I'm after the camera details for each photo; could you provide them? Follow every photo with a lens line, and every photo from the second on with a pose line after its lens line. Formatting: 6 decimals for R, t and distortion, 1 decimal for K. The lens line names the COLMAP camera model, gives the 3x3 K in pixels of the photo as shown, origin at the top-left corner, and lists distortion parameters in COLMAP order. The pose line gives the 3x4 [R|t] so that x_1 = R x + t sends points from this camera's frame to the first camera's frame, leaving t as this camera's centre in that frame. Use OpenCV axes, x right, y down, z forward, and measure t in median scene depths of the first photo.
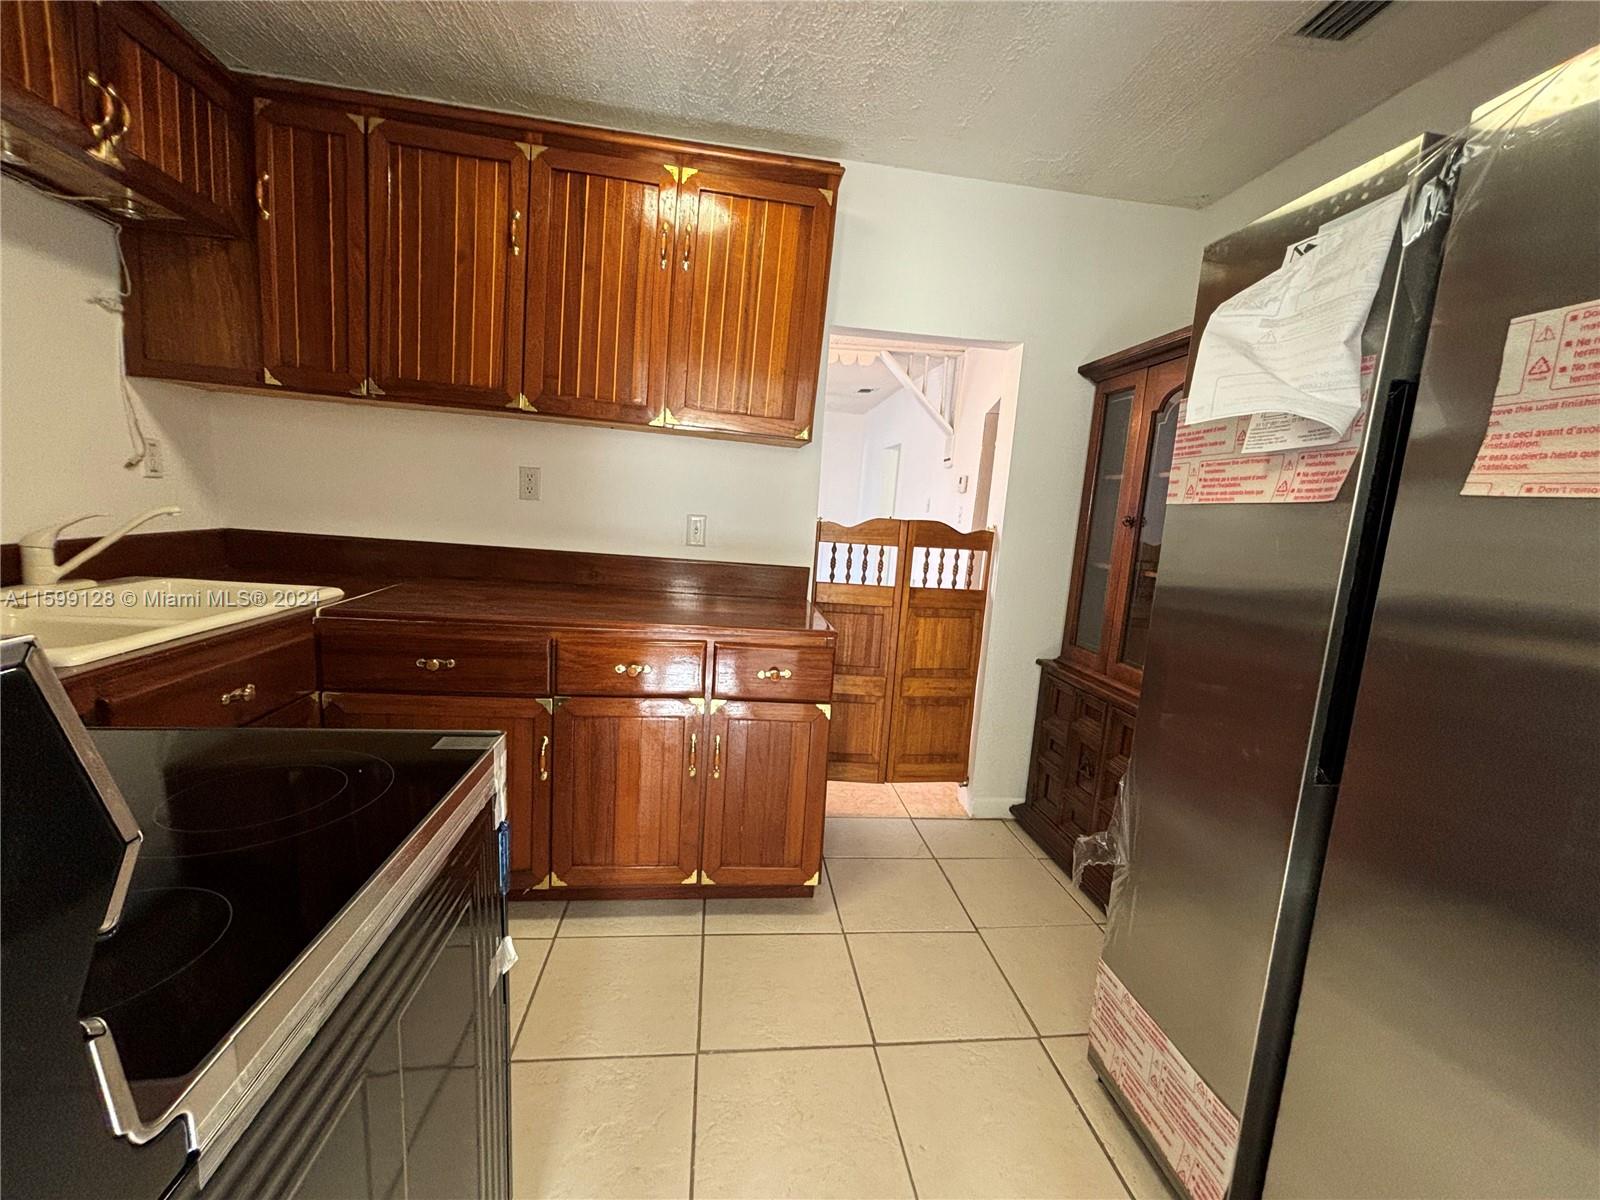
lens RADIAL K [[643.7, 0, 795.6], [0, 643.7, 596.9], [0, 0, 1]] dist [-0.000361, 0.000429]
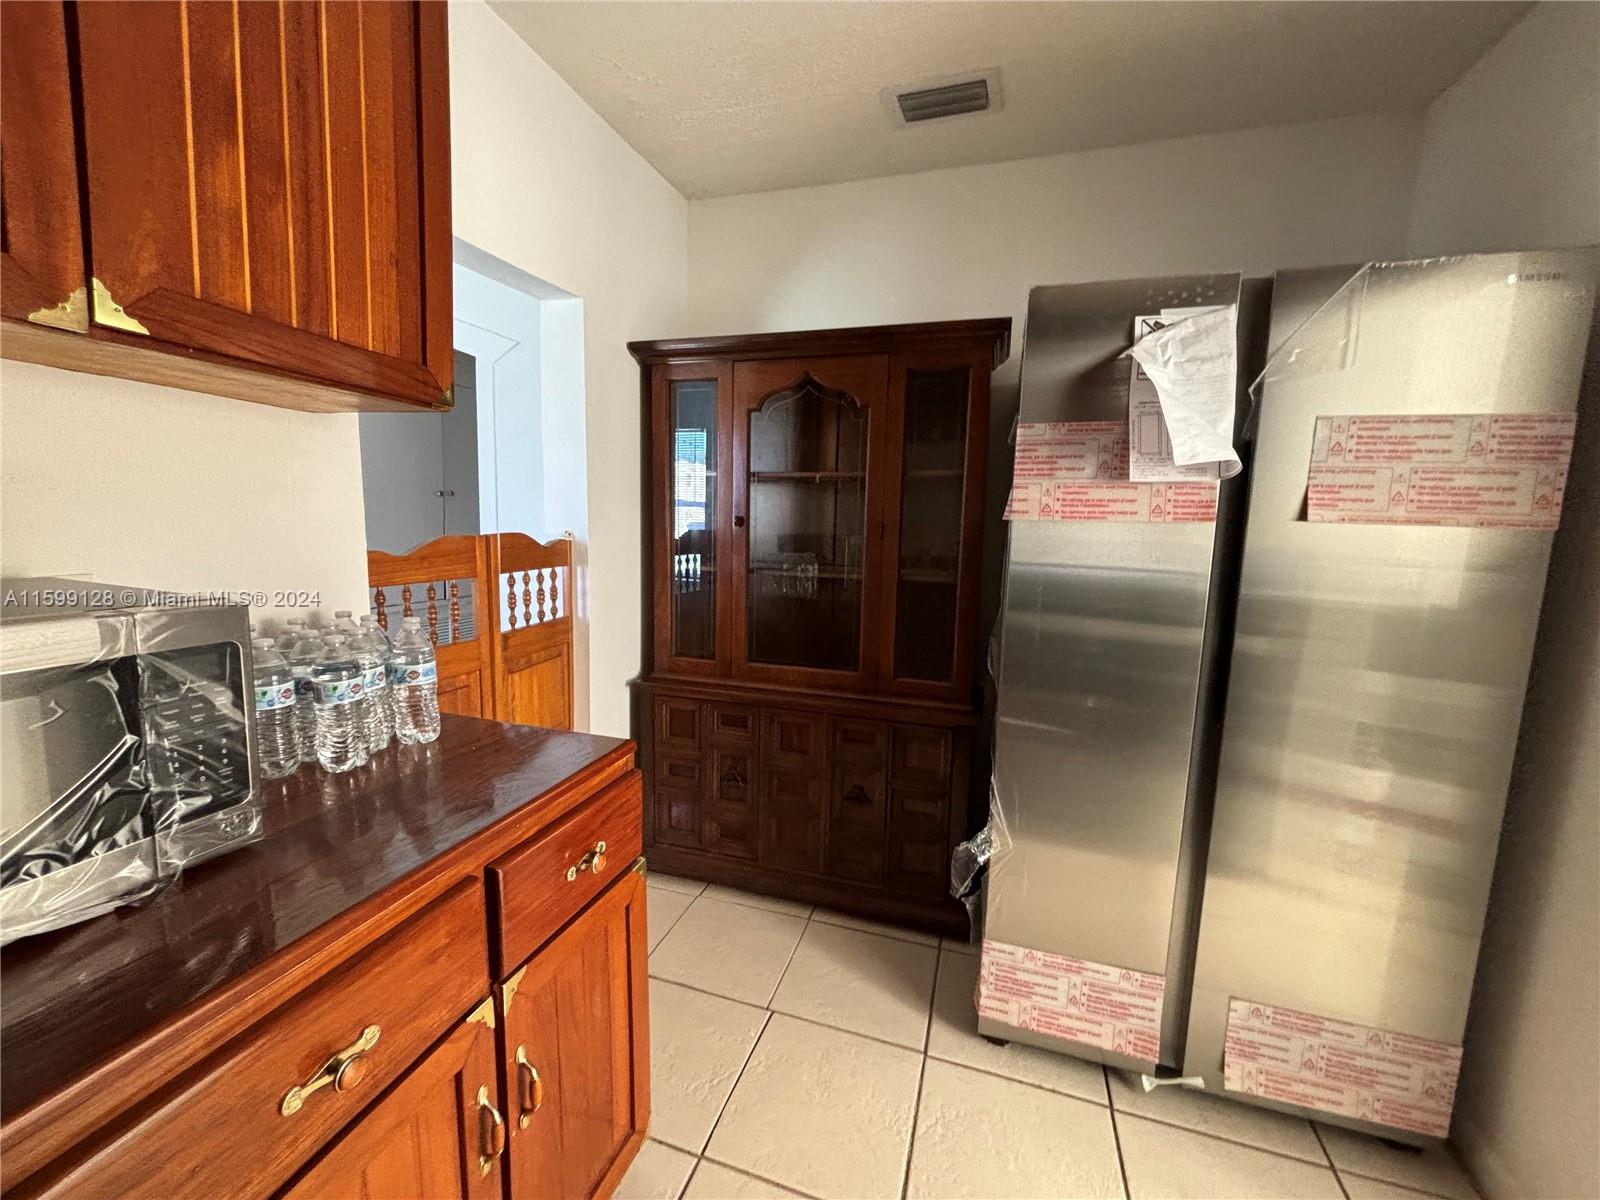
lens RADIAL K [[643.7, 0, 795.6], [0, 643.7, 596.9], [0, 0, 1]] dist [-0.000361, 0.000429]
pose [[0.419162, -0.175417, 0.890804, -0.413536], [0.129677, 0.982665, 0.132487, -0.148997], [-0.898603, 0.059983, 0.434643, 0.619597]]
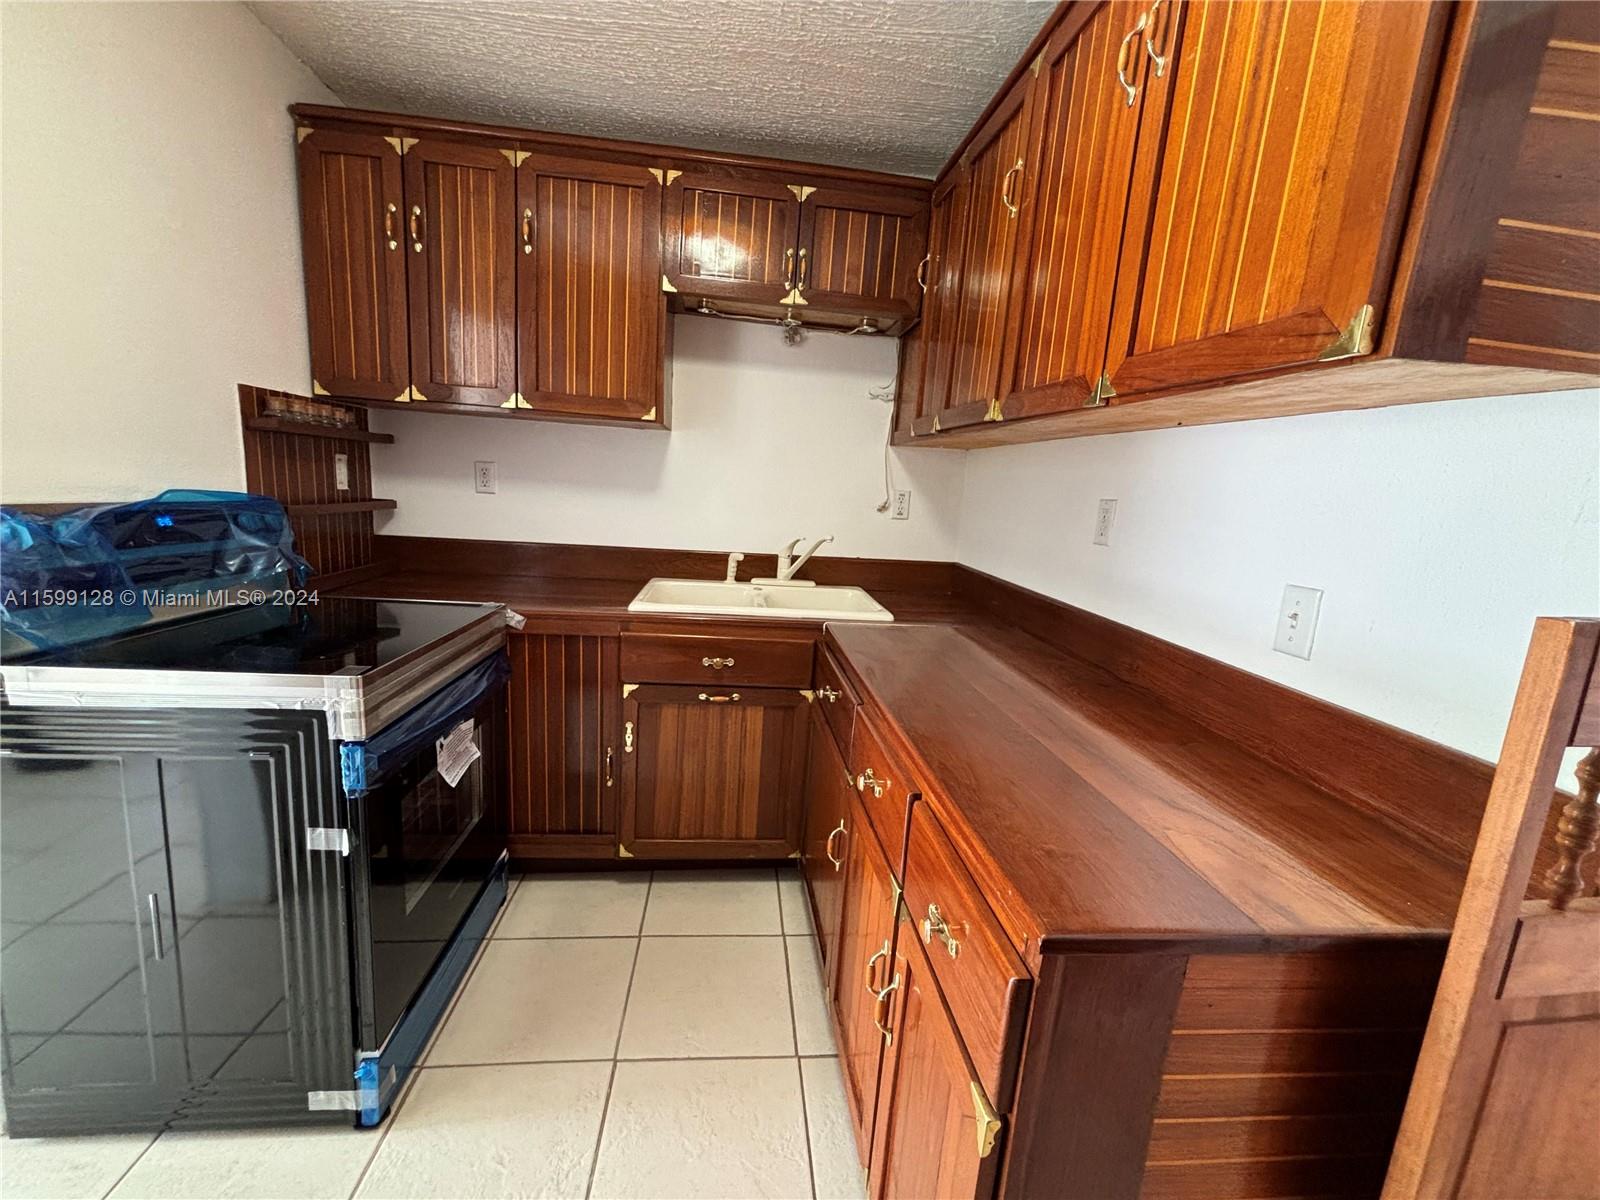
lens RADIAL K [[649.2, 0, 800.0], [0, 649.2, 600.0], [0, 0, 1]] dist [-0.000054, 0.000093]
pose [[-0.009621, 0.102061, -0.994732, 0.397853], [-0.213596, 0.971608, 0.101754, -0.123729], [0.976875, 0.213449, 0.012452, 0.885008]]
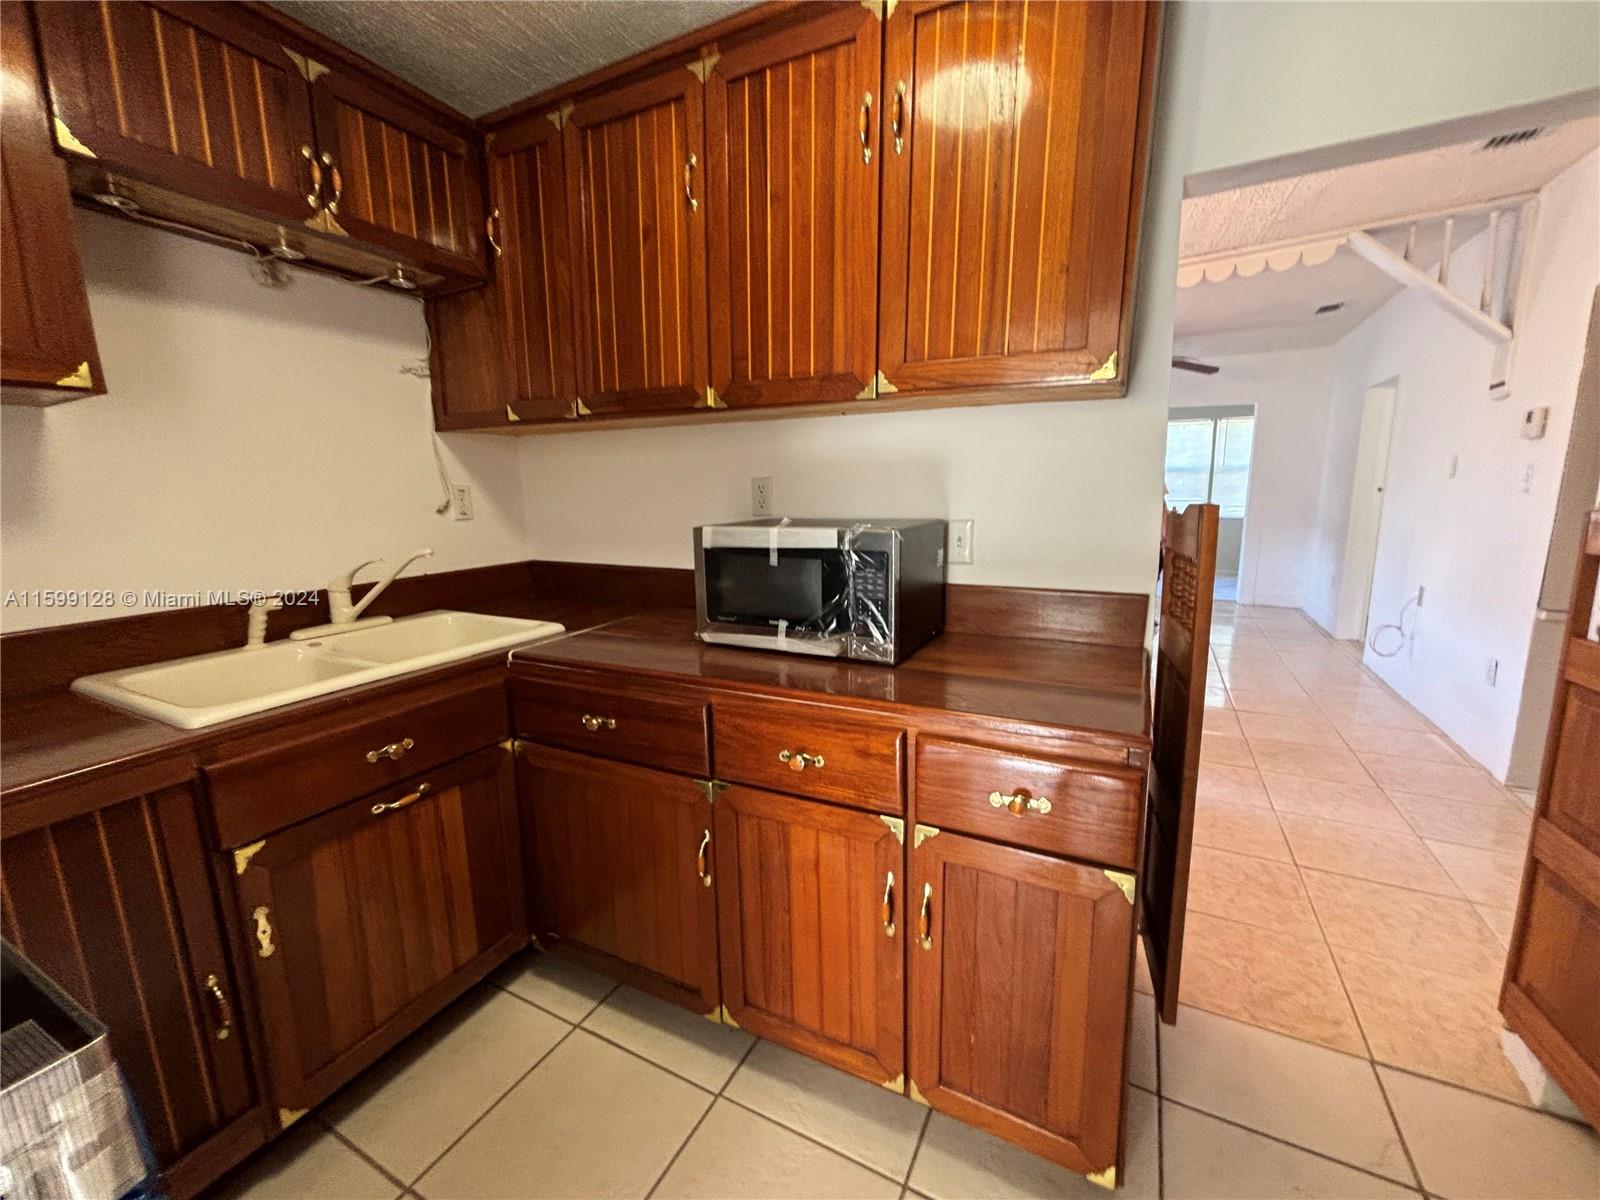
lens RADIAL K [[646.2, 0, 794.5], [0, 646.2, 597.9], [0, 0, 1]] dist [0.000057, -0.000145]
pose [[0.822550, 0.008027, -0.568636, 0.130907], [-0.003711, 0.999955, 0.008747, -0.066186], [0.568680, -0.005085, 0.822543, 0.435019]]
